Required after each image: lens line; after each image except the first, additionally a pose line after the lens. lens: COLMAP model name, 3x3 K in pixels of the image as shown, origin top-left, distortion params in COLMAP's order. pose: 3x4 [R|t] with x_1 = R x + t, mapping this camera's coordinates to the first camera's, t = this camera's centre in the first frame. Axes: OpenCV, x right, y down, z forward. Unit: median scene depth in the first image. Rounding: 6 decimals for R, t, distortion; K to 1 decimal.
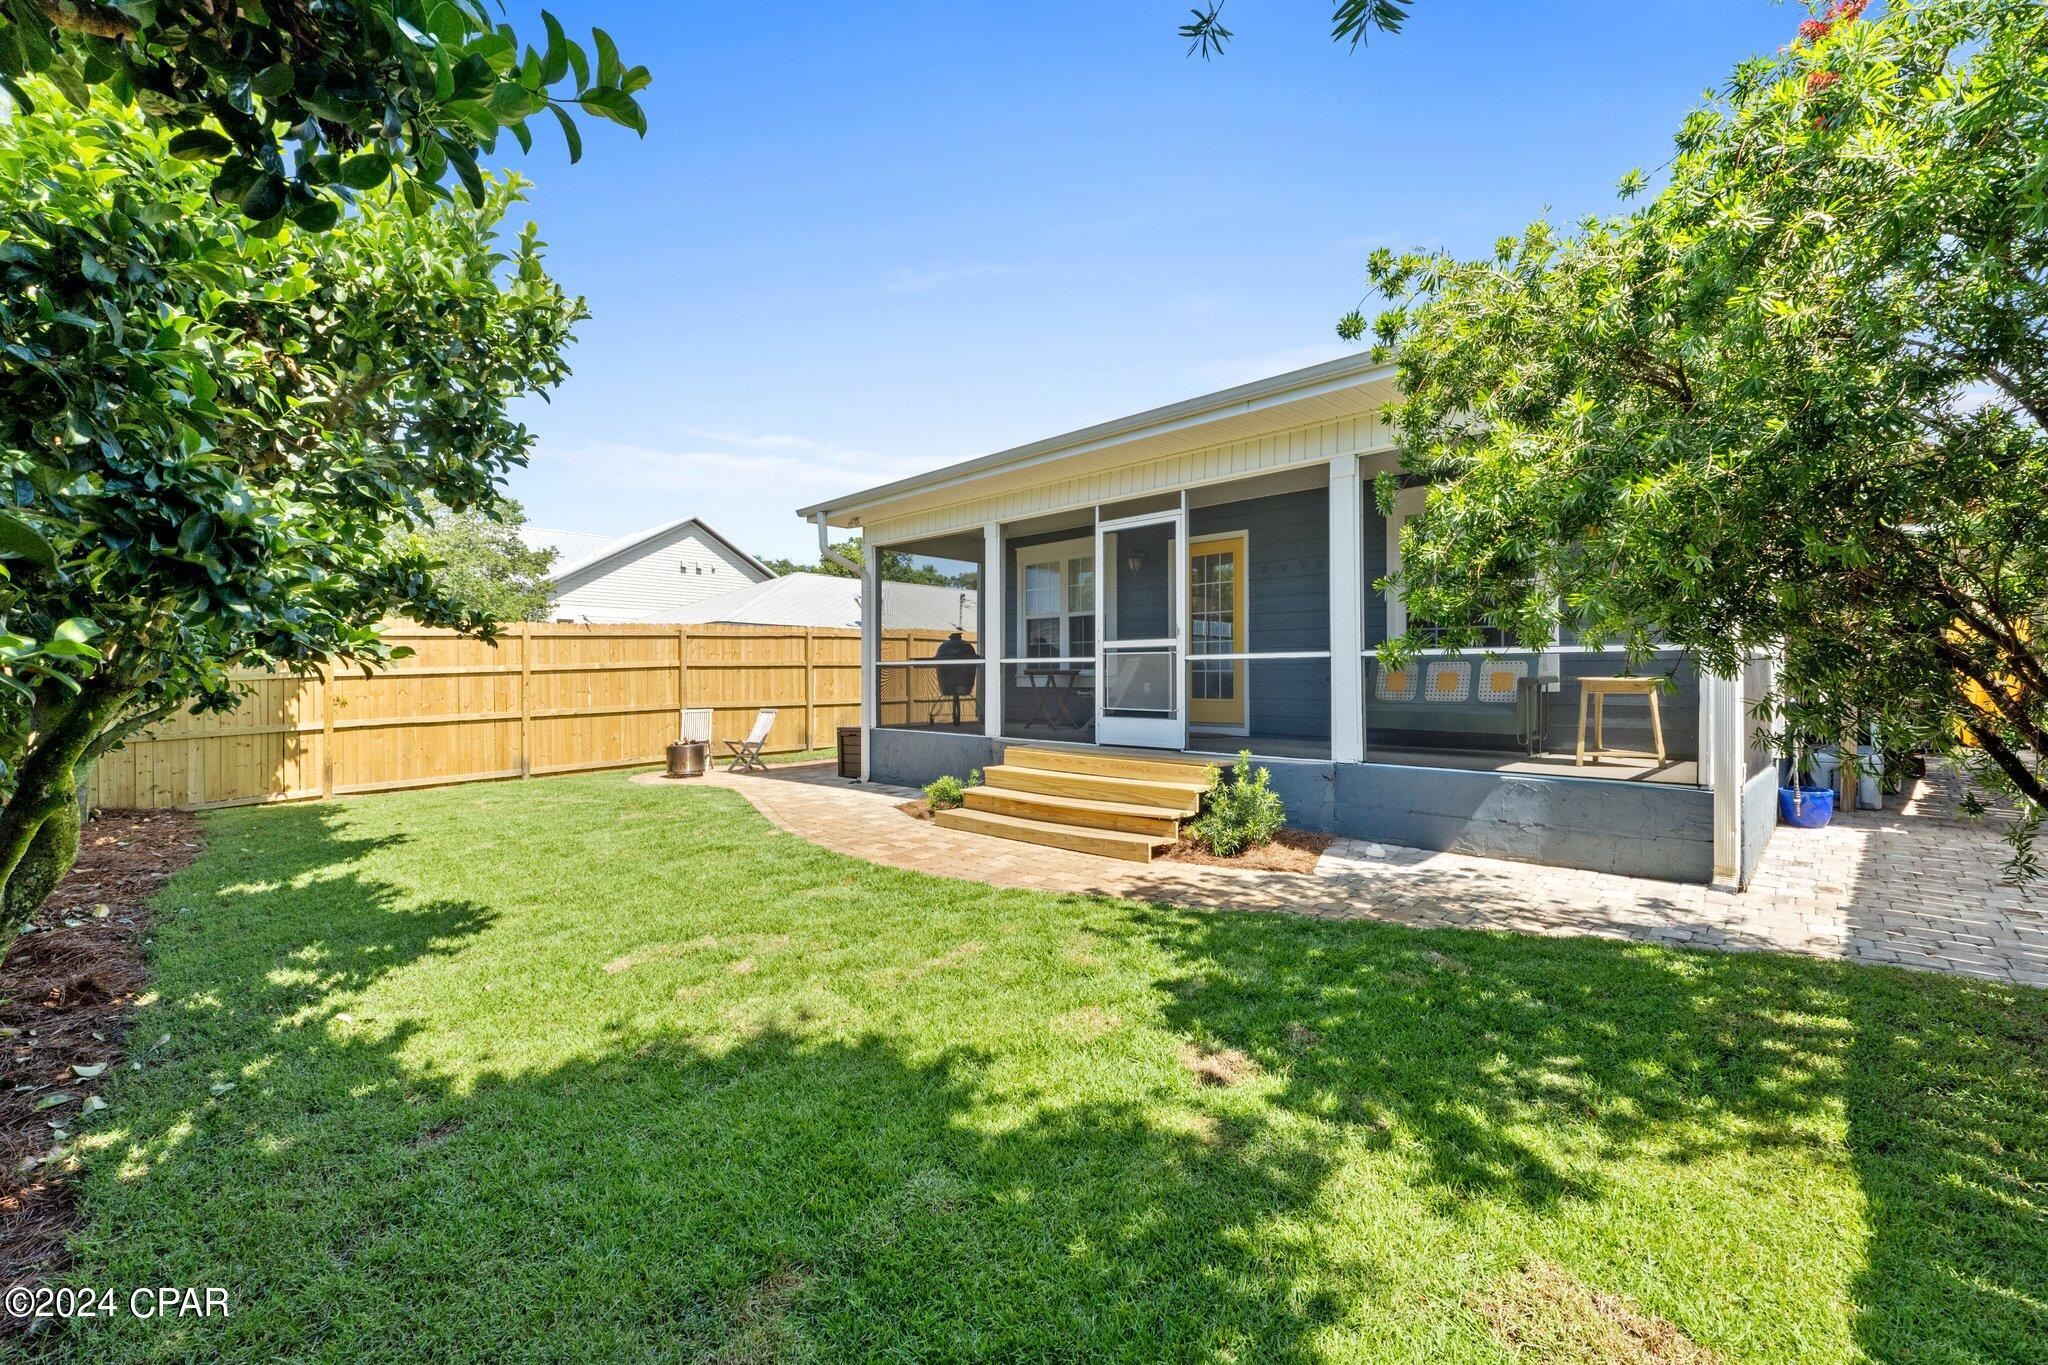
lens RADIAL K [[863.1, 0, 1025.3], [0, 863.1, 693.7], [0, 0, 1]] dist [-0.013939, 0.000060]
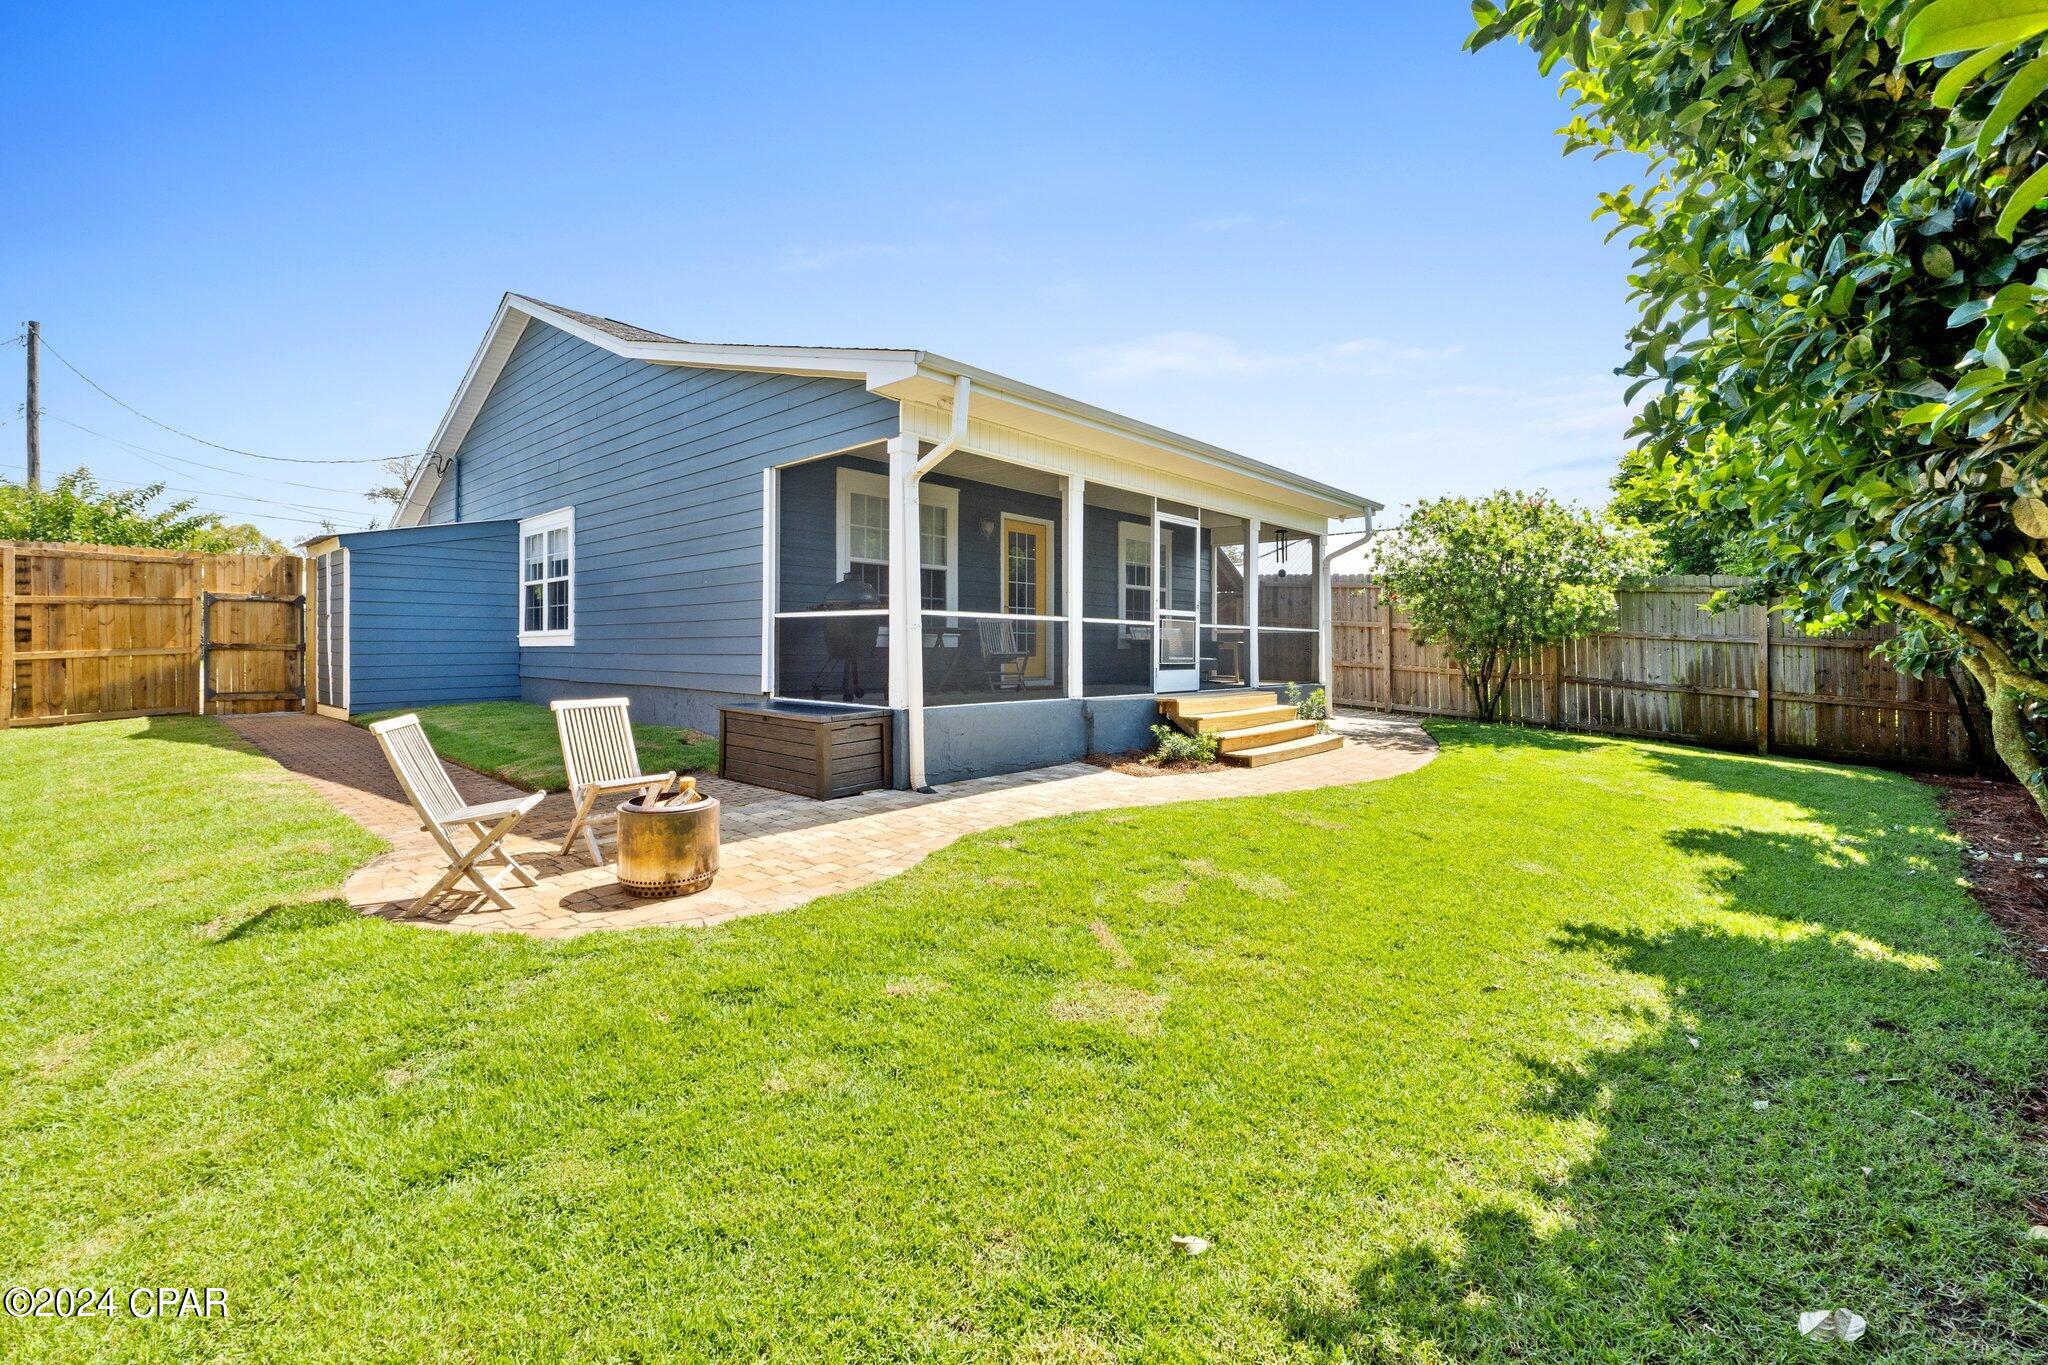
lens RADIAL K [[863.1, 0, 1032.8], [0, 863.1, 636.0], [0, 0, 1]] dist [-0.013939, 0.000060]
pose [[-0.041560, -0.000515, 0.999136, -1.135170], [-0.004656, 0.999989, 0.000322, -0.022416], [-0.999125, -0.004639, -0.041562, 1.236698]]
